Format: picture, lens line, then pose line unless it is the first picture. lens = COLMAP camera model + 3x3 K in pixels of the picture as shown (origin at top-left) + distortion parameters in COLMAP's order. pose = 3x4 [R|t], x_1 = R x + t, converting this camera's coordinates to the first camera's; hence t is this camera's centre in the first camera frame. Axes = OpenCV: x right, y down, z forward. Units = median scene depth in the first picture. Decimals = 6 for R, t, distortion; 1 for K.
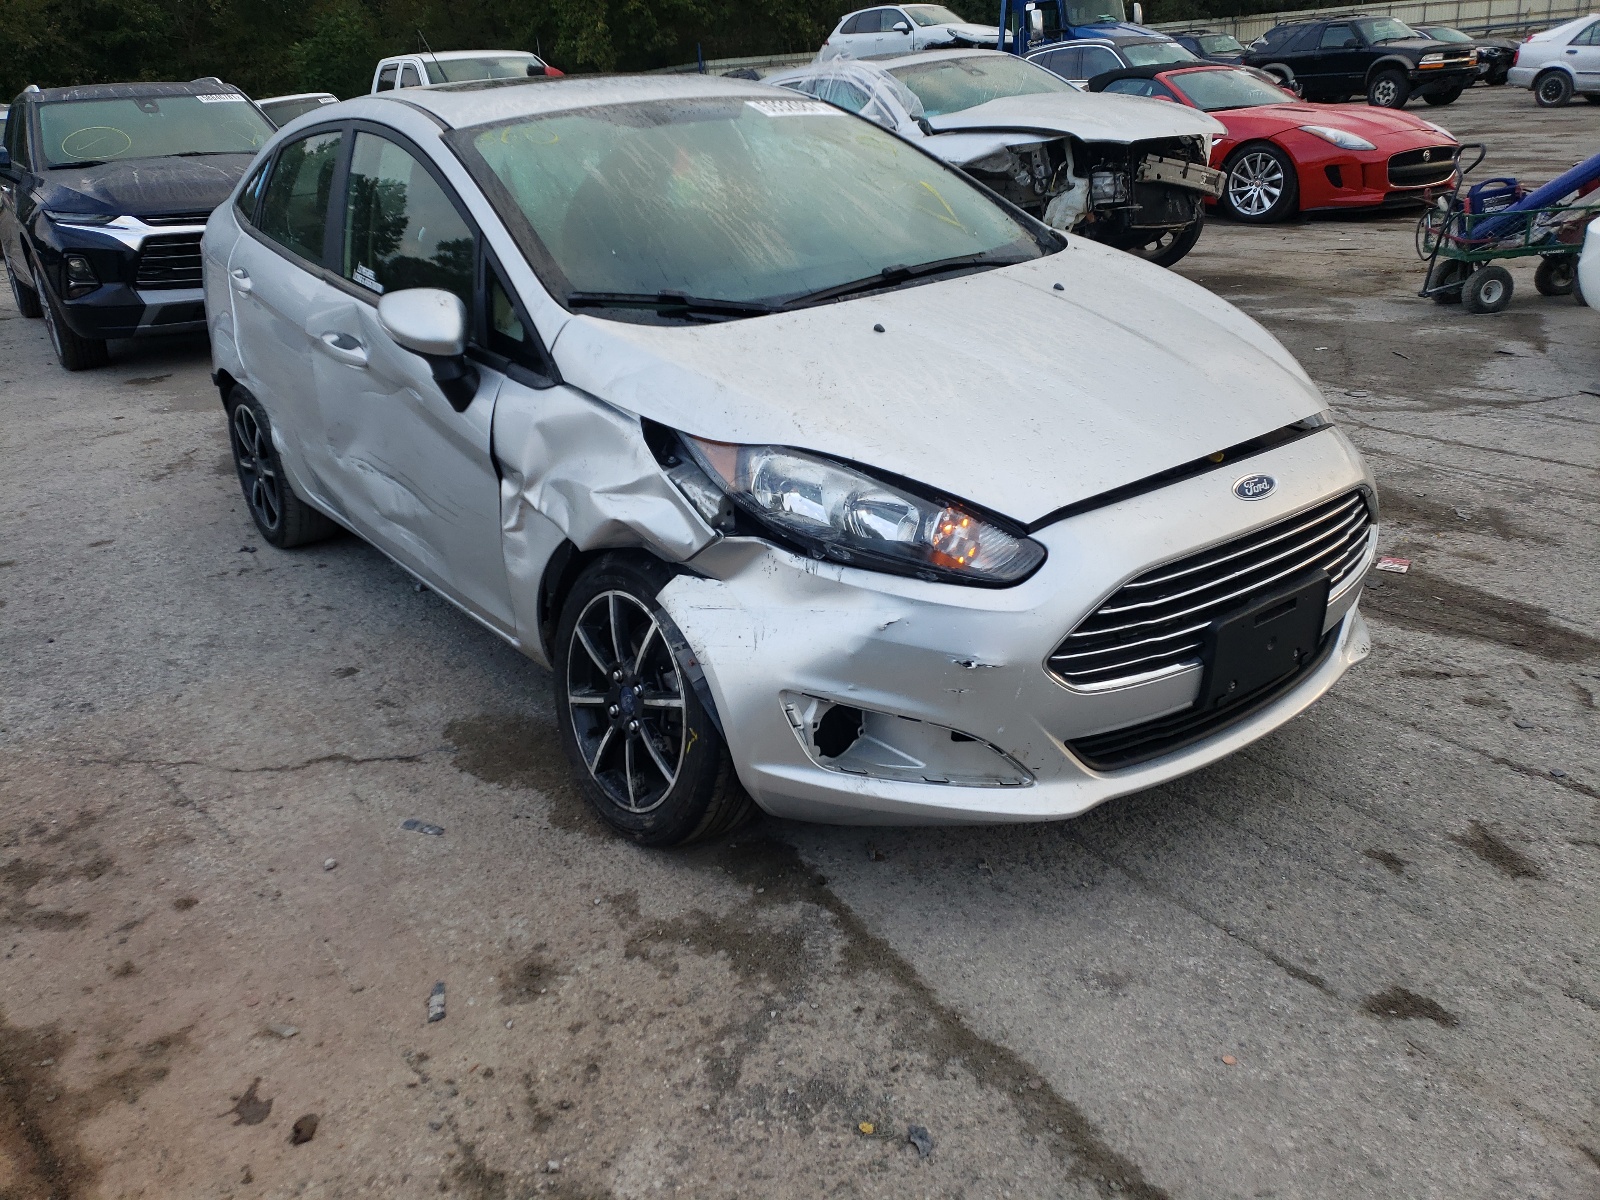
lens RADIAL K [[1260.2, 0, 763.2], [0, 1260.2, 595.5], [0, 0, 1]] dist [0.007392, 0.001091]
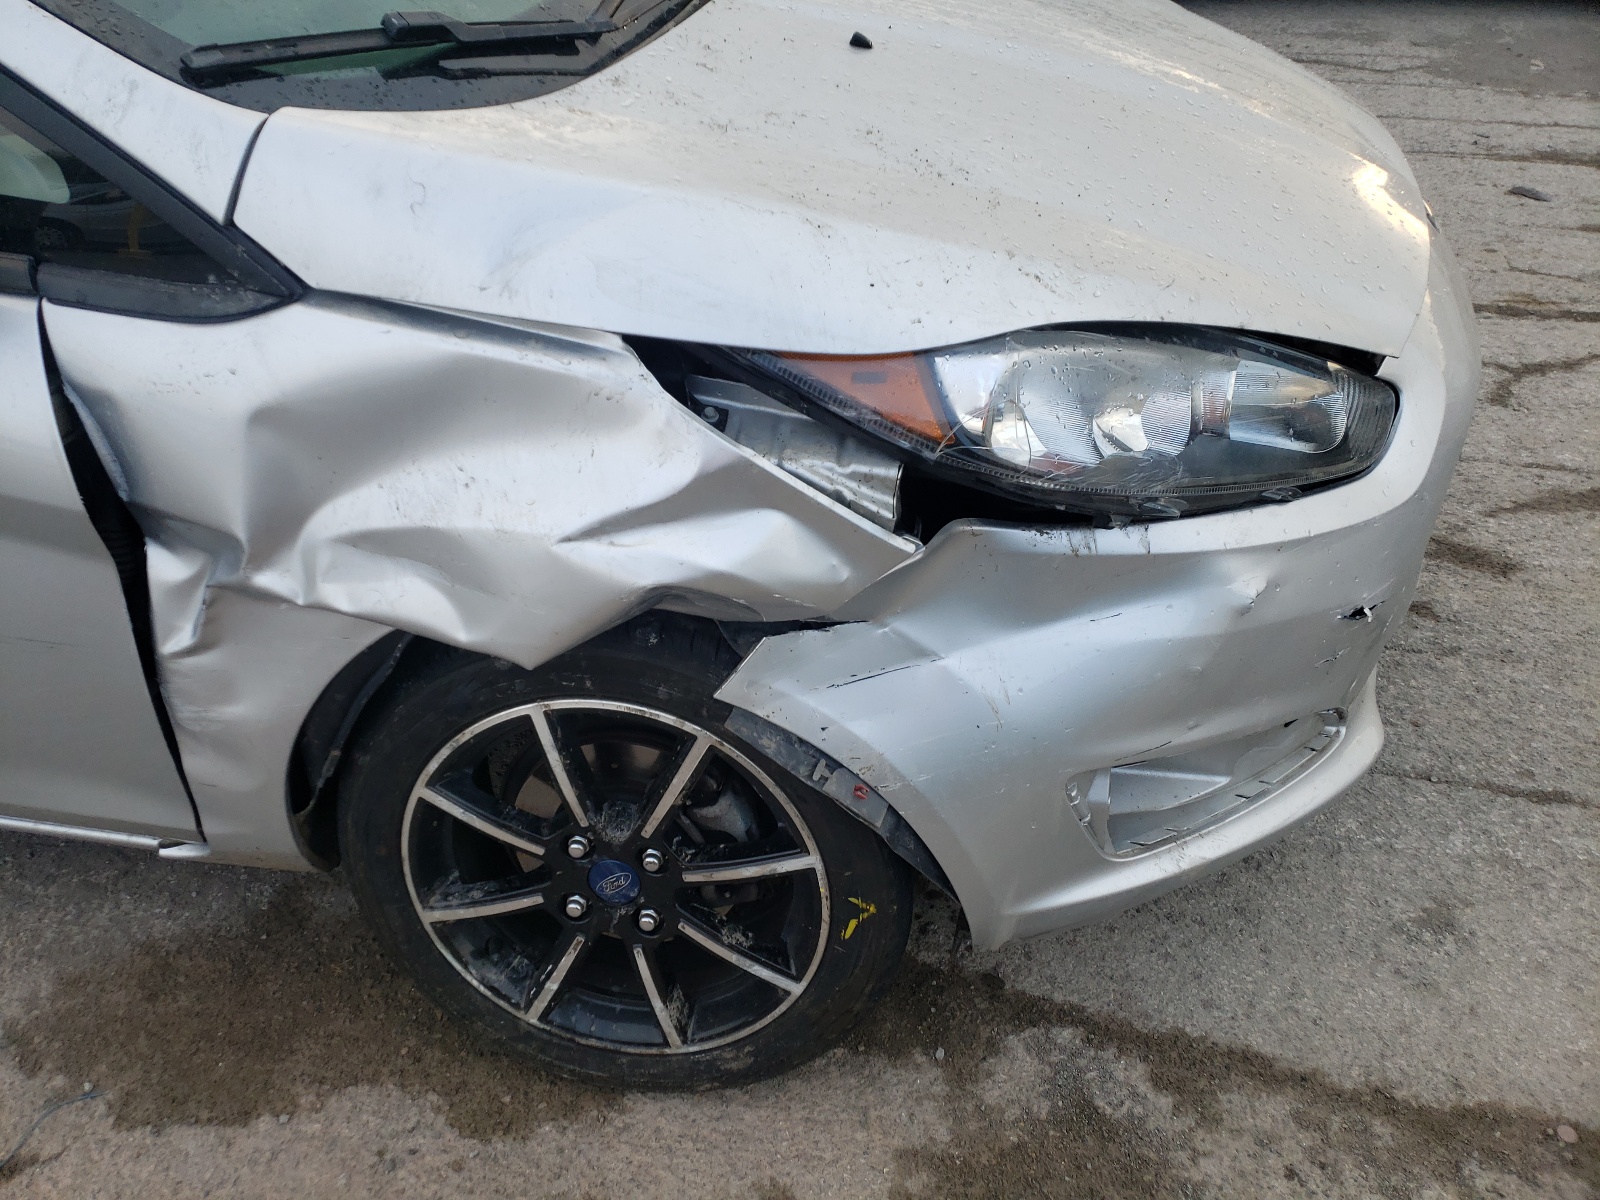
lens RADIAL K [[1260.2, 0, 763.2], [0, 1260.2, 595.5], [0, 0, 1]] dist [0.007392, 0.001091]
pose [[0.735214, -0.379620, 0.561559, -0.319704], [0.236266, 0.920026, 0.312620, -0.175953], [-0.635326, -0.097165, 0.766107, 0.612460]]
